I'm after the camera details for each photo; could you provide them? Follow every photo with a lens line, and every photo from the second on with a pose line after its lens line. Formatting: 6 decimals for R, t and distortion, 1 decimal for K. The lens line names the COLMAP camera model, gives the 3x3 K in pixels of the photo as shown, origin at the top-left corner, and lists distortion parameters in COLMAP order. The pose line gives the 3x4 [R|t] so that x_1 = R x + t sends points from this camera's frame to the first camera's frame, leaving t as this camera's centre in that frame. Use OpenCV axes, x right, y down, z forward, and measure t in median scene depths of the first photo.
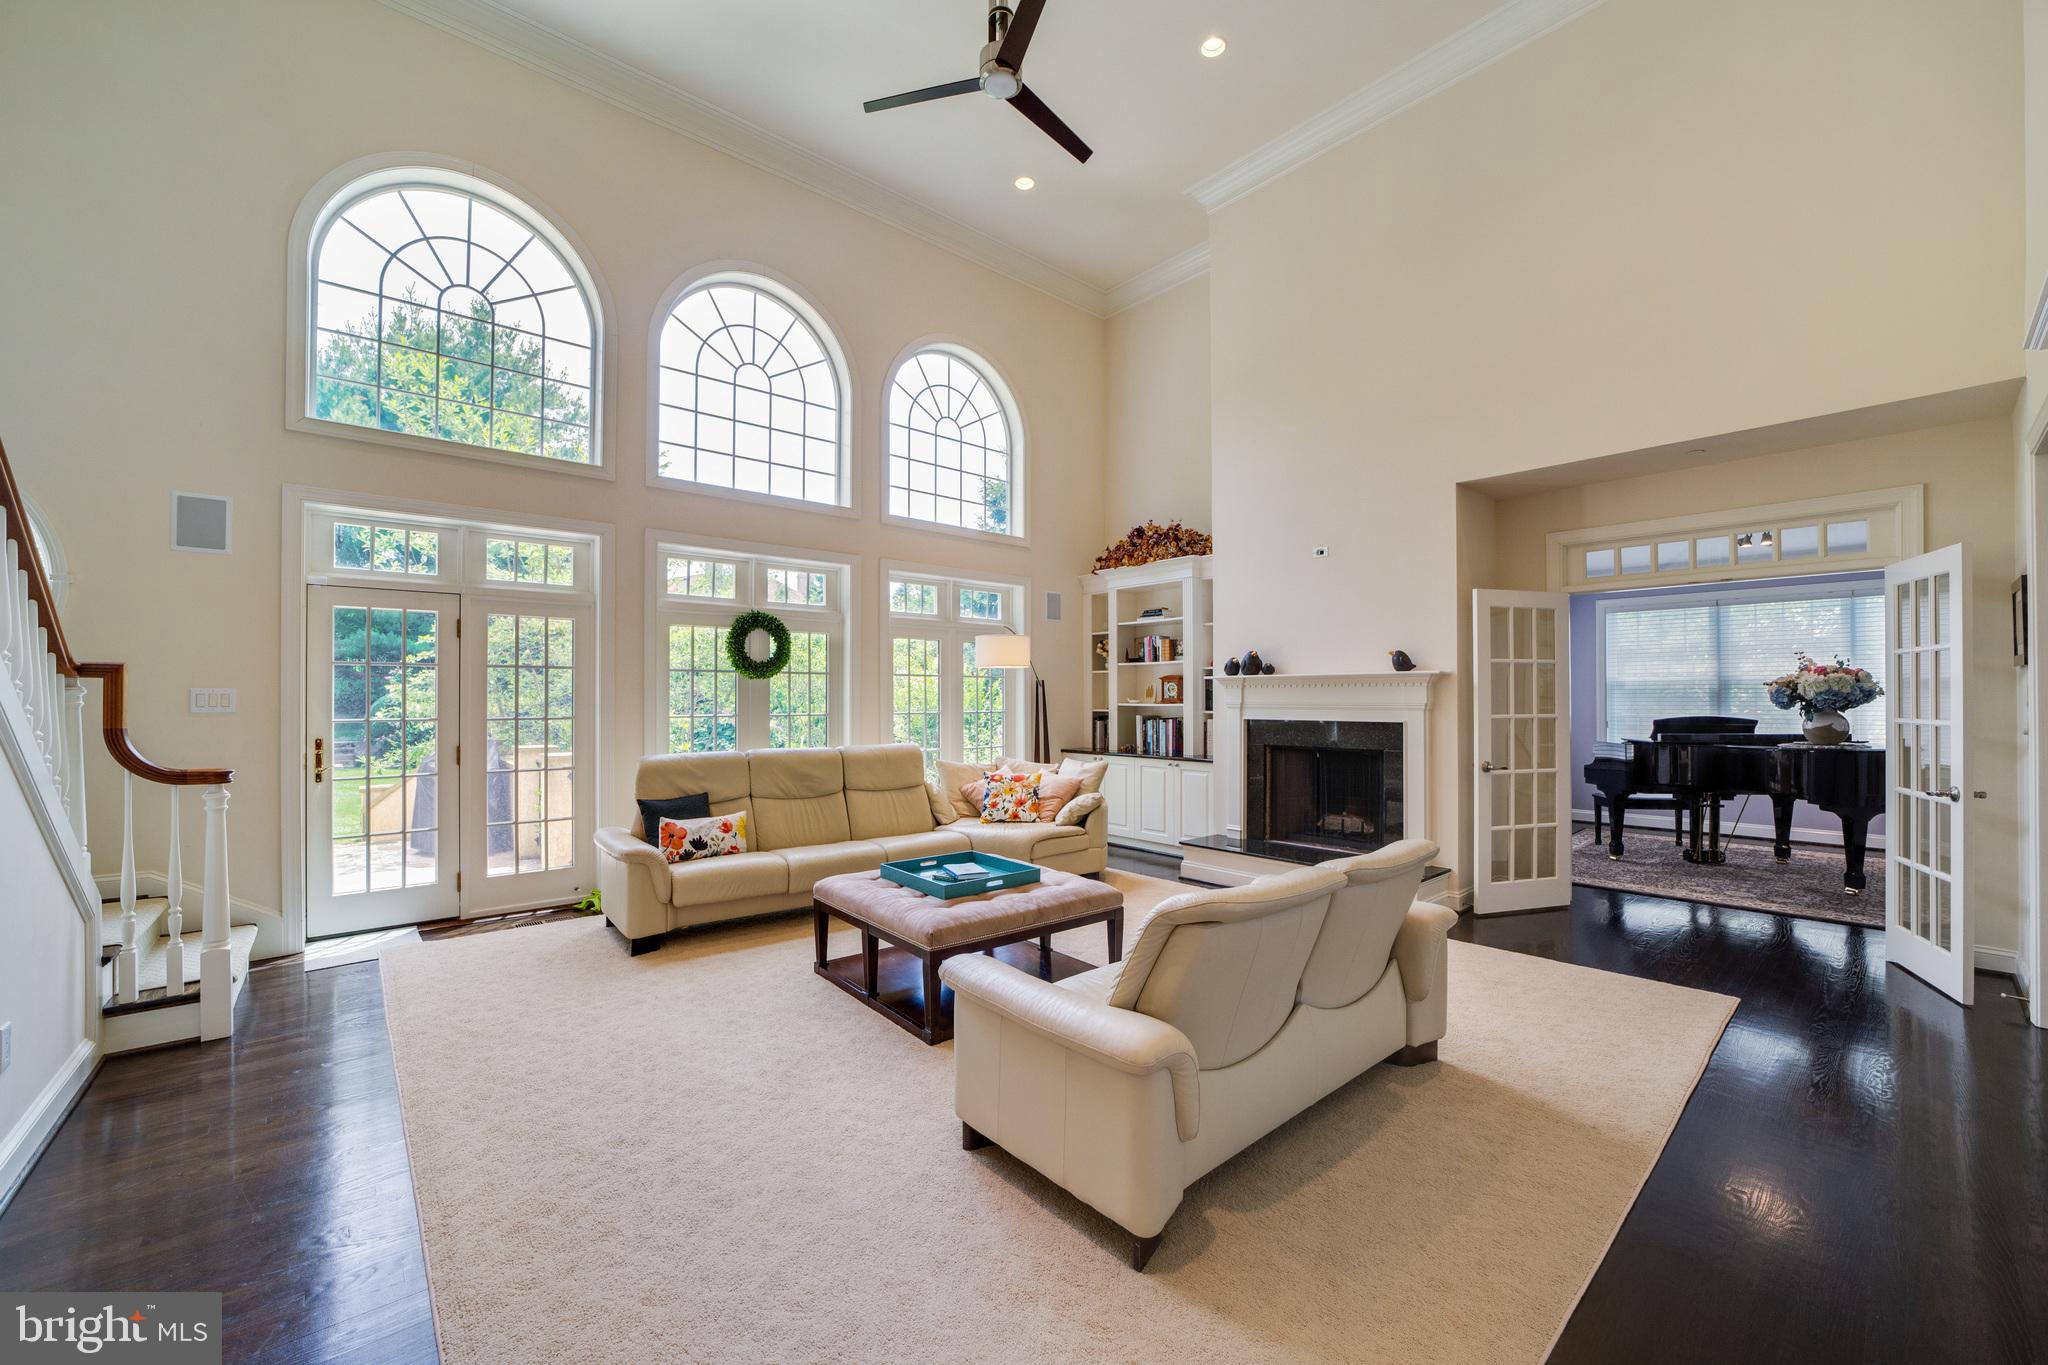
lens RADIAL K [[788.4, 0, 1015.3], [0, 788.4, 702.8], [0, 0, 1]] dist [-0.024121, 0.000051]
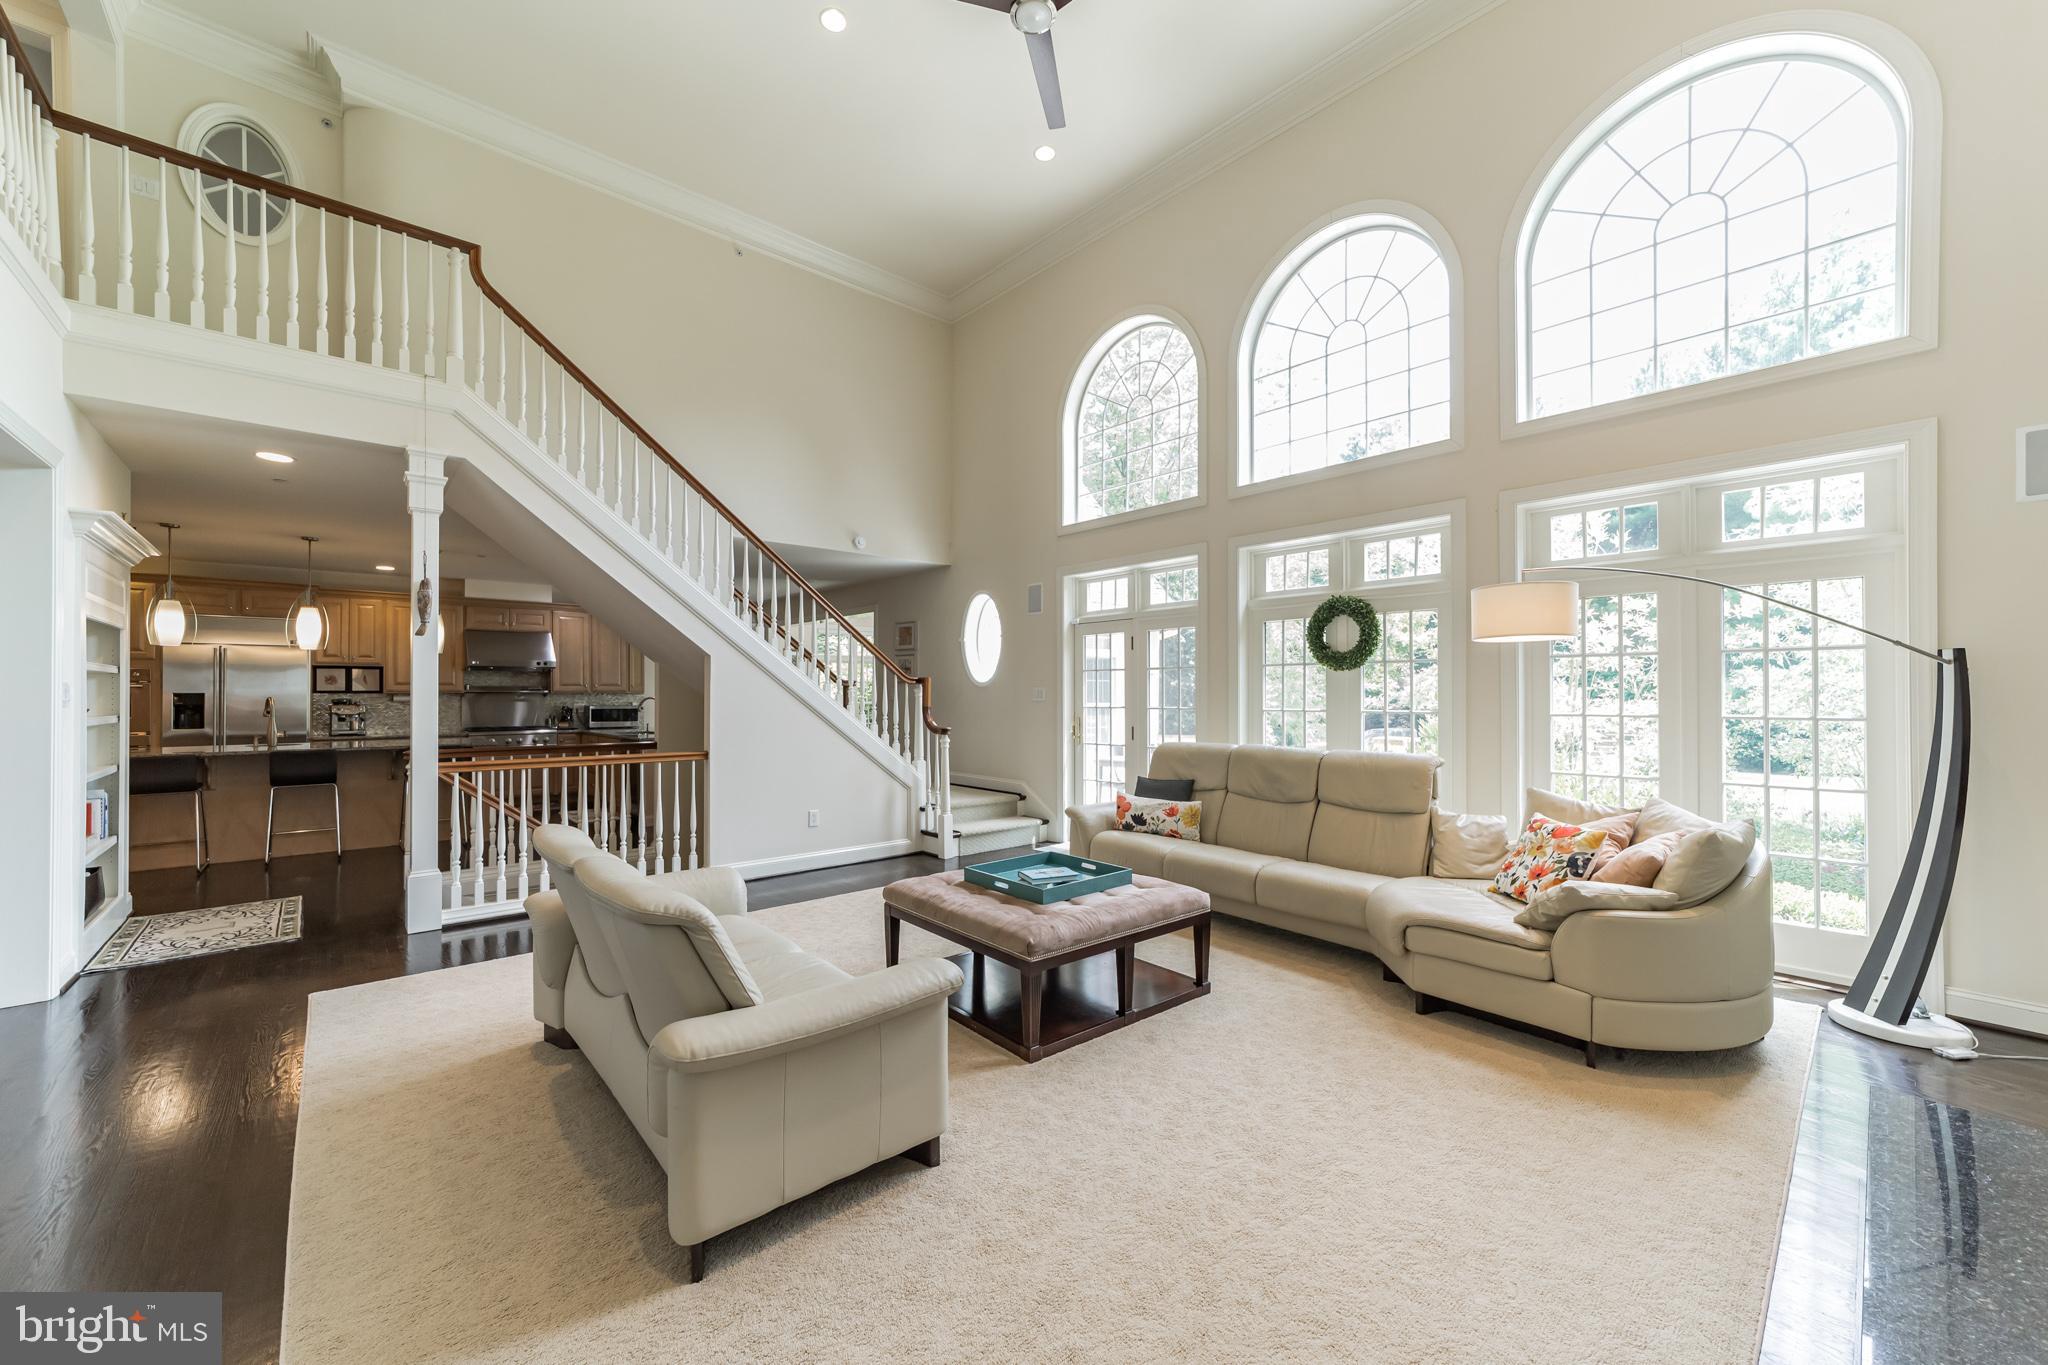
lens RADIAL K [[789.9, 0, 1017.1], [0, 789.9, 691.0], [0, 0, 1]] dist [-0.000525, 0.000046]
pose [[0.025012, 0.007489, -0.999659, 0.699674], [0.008013, 0.999938, 0.007691, -0.019299], [0.999655, -0.008203, 0.024951, 0.729340]]
